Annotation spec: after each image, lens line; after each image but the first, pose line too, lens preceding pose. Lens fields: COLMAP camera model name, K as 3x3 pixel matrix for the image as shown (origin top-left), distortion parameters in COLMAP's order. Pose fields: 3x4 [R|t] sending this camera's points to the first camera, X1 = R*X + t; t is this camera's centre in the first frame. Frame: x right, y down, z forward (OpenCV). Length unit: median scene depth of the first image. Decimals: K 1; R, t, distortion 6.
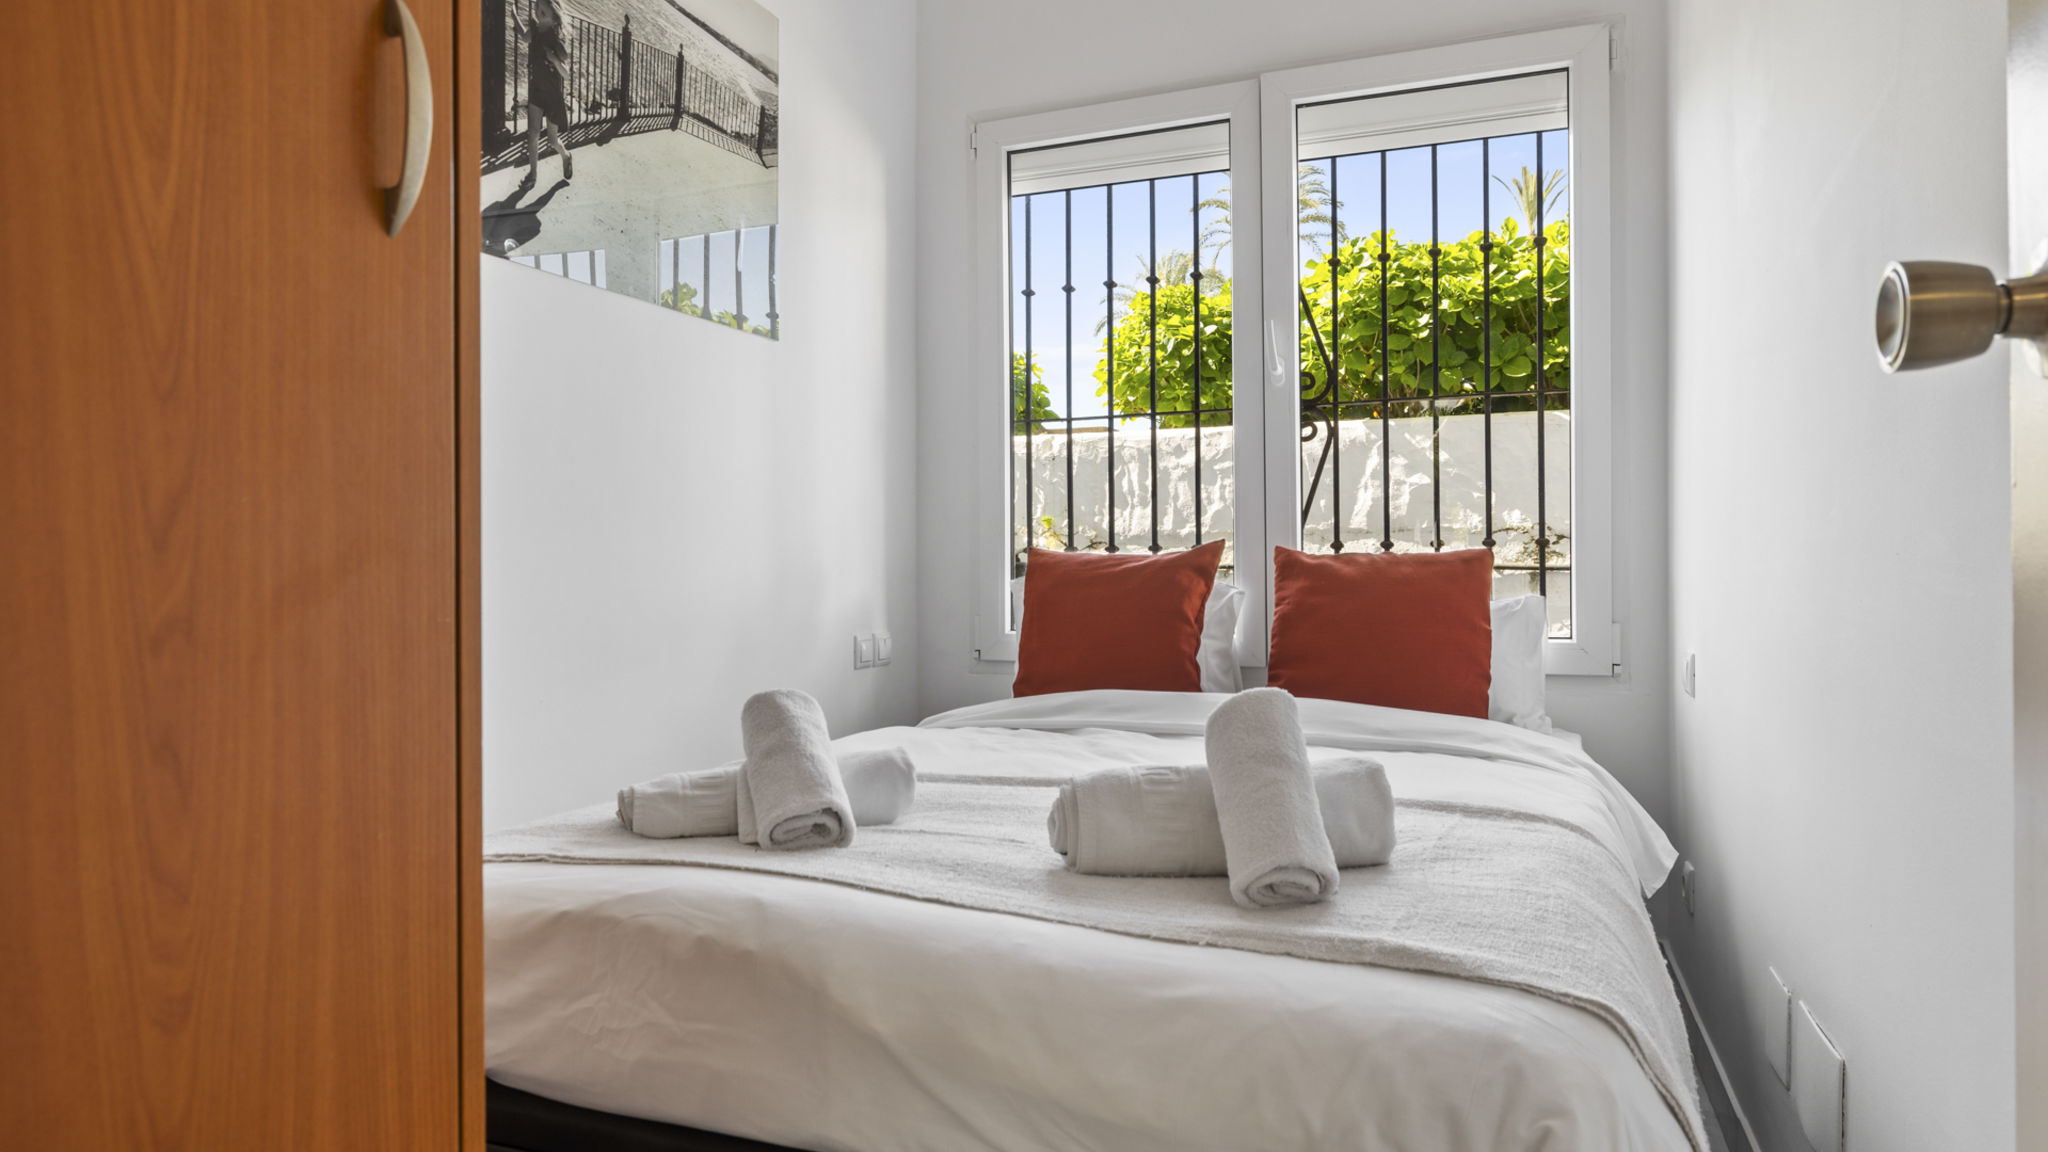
lens RADIAL K [[1230.2, 0, 1019.7], [0, 1230.2, 556.5], [0, 0, 1]] dist [0.002103, -0.001871]
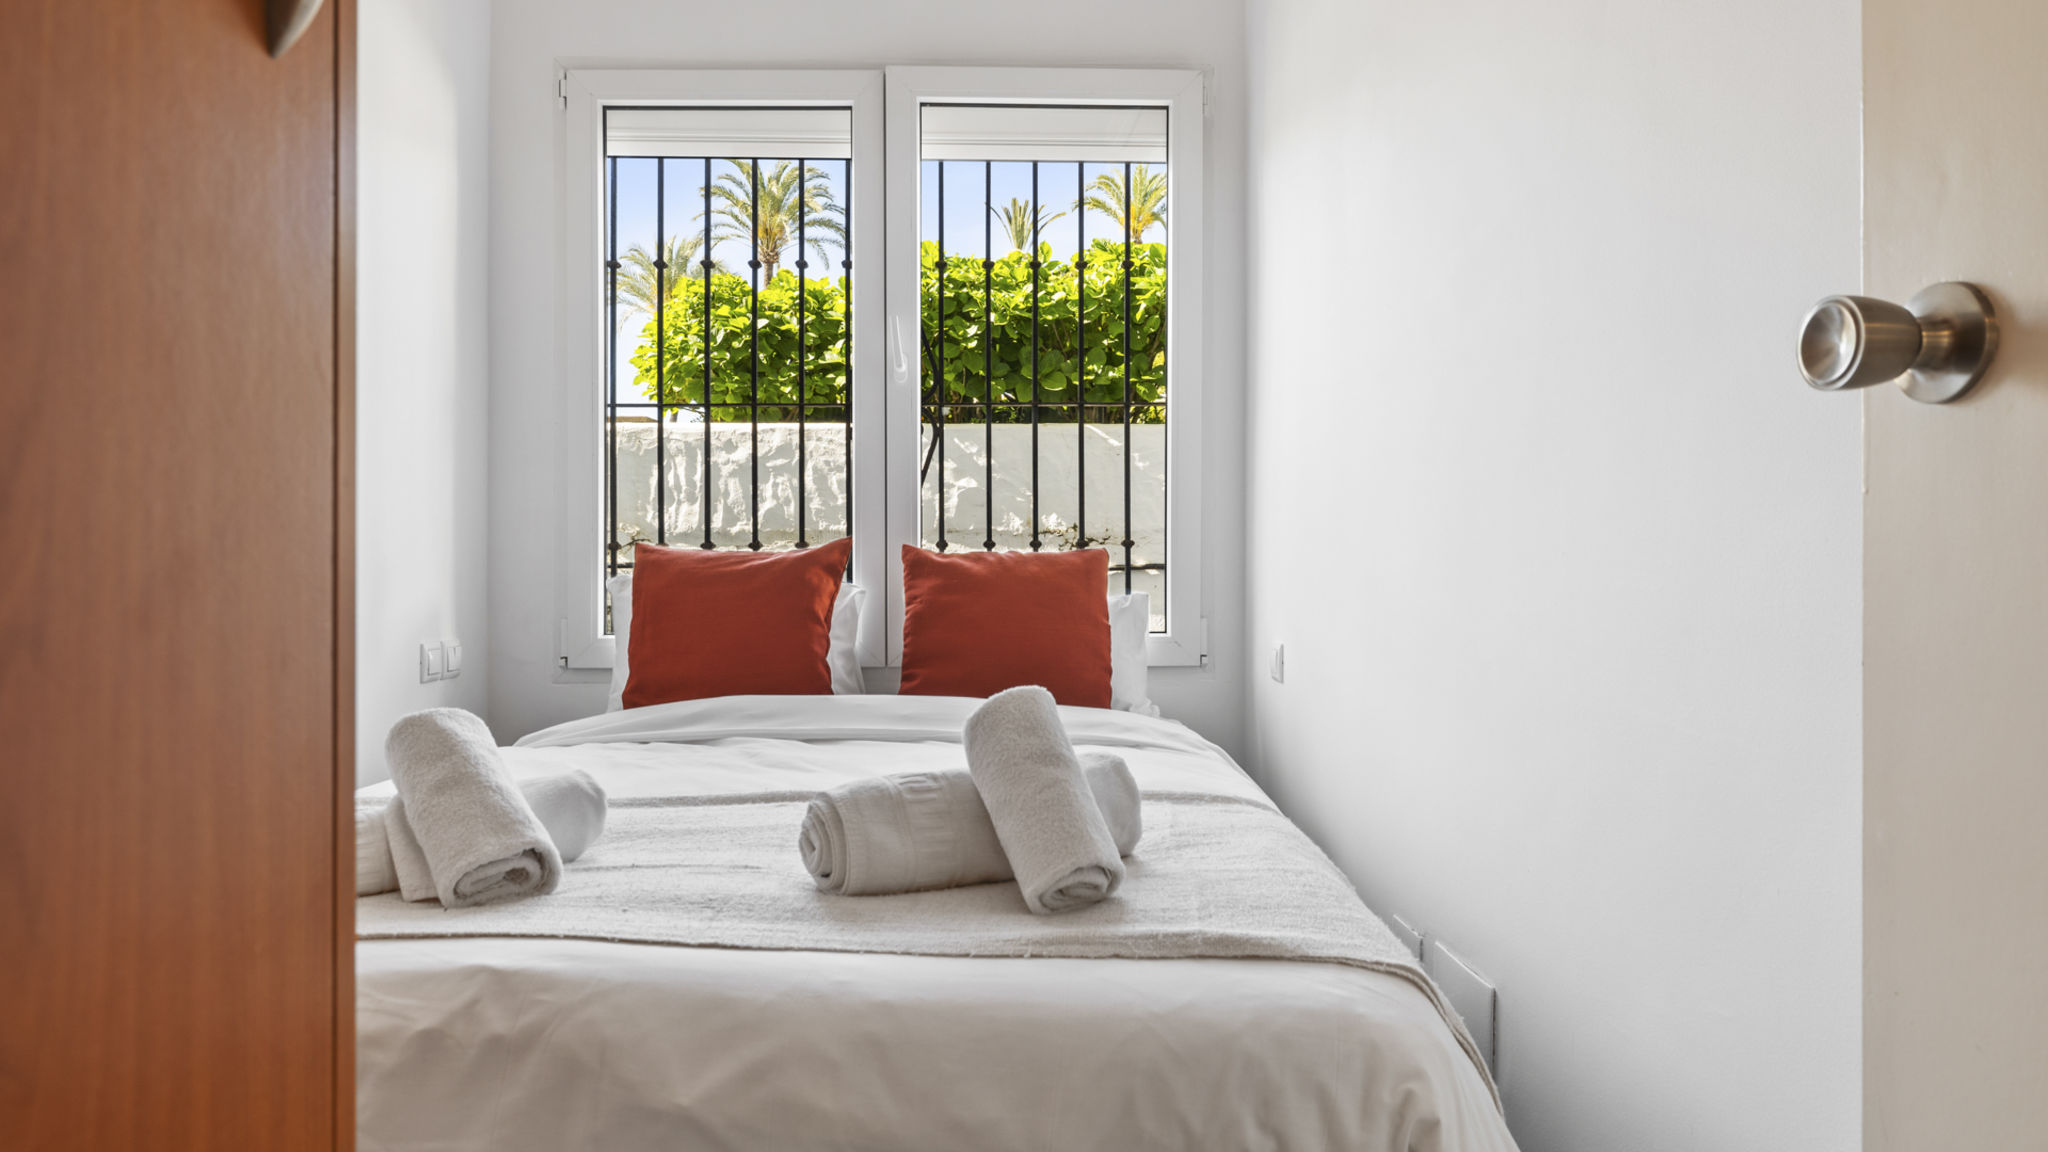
lens RADIAL K [[1230.2, 0, 1019.7], [0, 1230.2, 556.5], [0, 0, 1]] dist [0.002103, -0.001871]
pose [[0.916912, 0.006870, 0.399030, -0.105102], [-0.006548, 0.999976, -0.002172, 0.002985], [-0.399036, -0.000621, 0.916935, 0.056121]]
